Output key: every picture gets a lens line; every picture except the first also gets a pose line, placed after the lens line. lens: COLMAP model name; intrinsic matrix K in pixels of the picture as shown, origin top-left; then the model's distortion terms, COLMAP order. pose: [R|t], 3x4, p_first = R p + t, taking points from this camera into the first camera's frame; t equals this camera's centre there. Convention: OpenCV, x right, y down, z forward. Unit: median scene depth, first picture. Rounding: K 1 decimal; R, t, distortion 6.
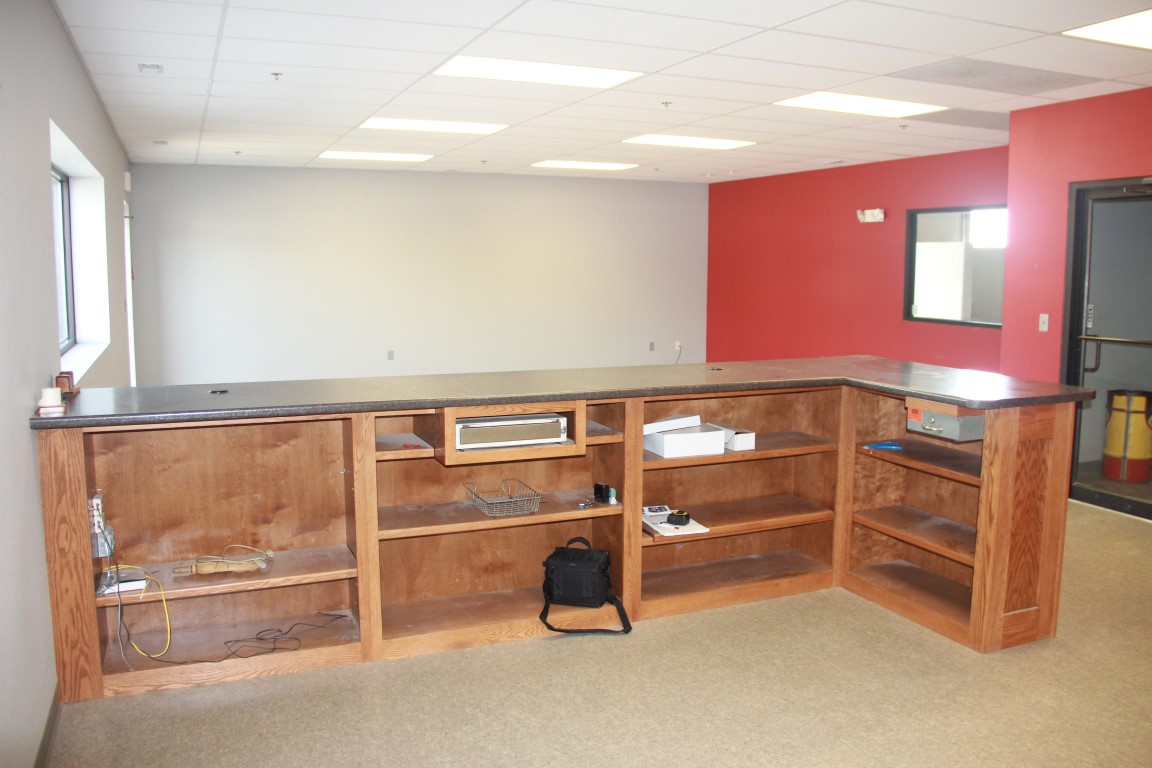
lens RADIAL K [[942.4, 0, 583.1], [0, 942.4, 378.4], [0, 0, 1]] dist [-0.123458, 0.082854]
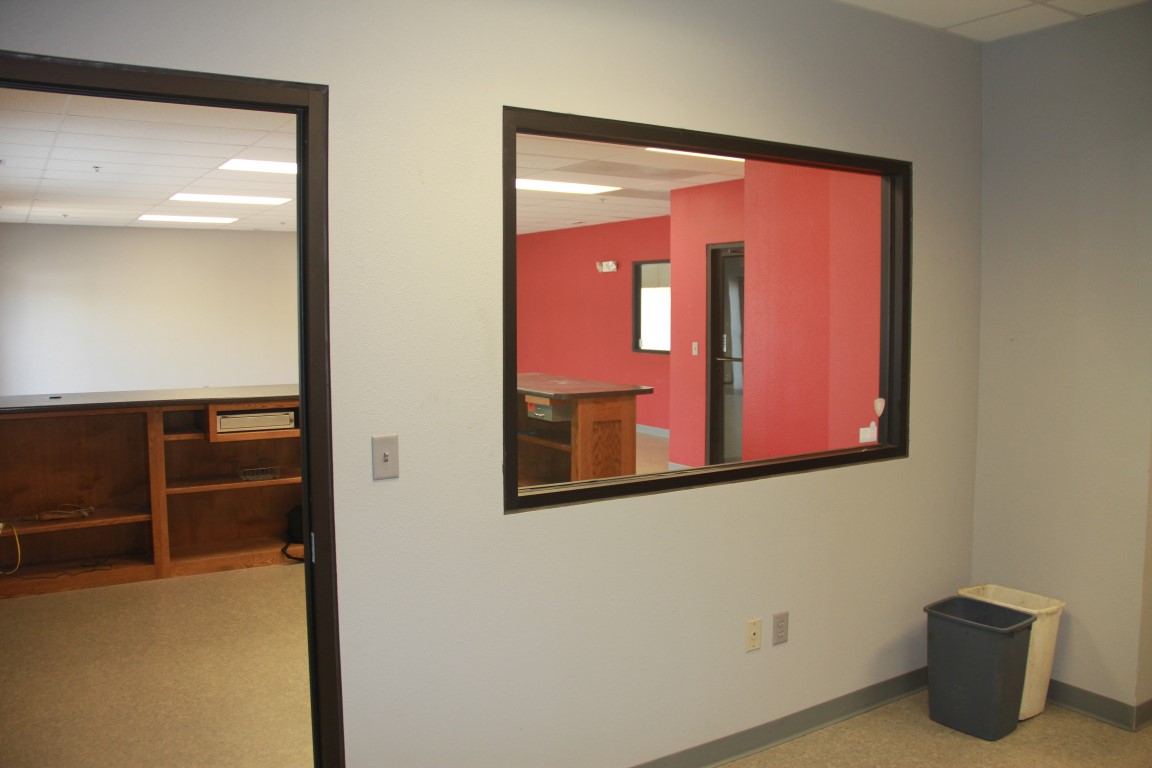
lens RADIAL K [[942.4, 0, 557.2], [0, 942.4, 386.4], [0, 0, 1]] dist [-0.123458, 0.082854]
pose [[0.990364, -0.017241, 0.137411, 0.109526], [0.022327, 0.999118, -0.035552, 0.035639], [-0.136677, 0.038277, 0.989876, -0.302721]]
